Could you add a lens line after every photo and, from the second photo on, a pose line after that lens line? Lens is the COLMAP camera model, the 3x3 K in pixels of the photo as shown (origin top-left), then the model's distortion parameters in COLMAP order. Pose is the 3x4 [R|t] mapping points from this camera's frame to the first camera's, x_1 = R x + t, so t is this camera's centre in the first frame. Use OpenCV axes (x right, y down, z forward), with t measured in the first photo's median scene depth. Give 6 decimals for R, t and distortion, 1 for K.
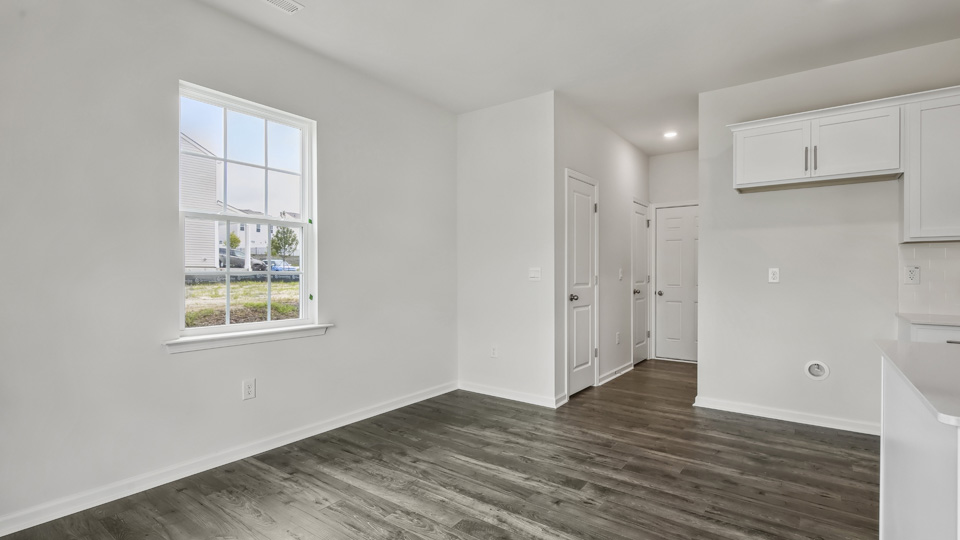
lens RADIAL K [[441.5, 0, 488.1], [0, 441.5, 267.2], [0, 0, 1]] dist [0.006695, -0.000802]
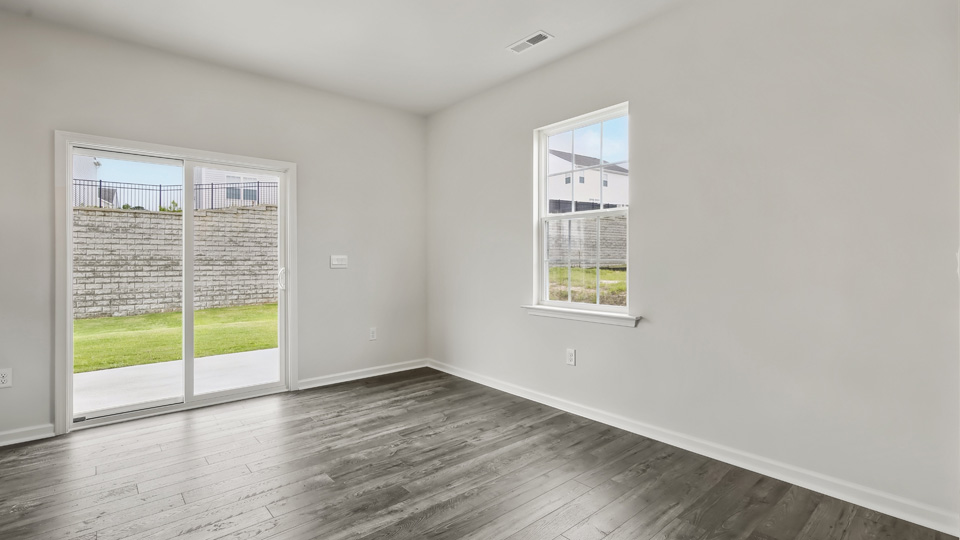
lens RADIAL K [[441.5, 0, 481.2], [0, 441.5, 268.3], [0, 0, 1]] dist [0.006695, -0.000802]
pose [[-0.225935, 0.013461, -0.974049, 0.766189], [0.018767, 0.999779, 0.009464, 0.019279], [0.973962, -0.016141, -0.226137, 1.161650]]
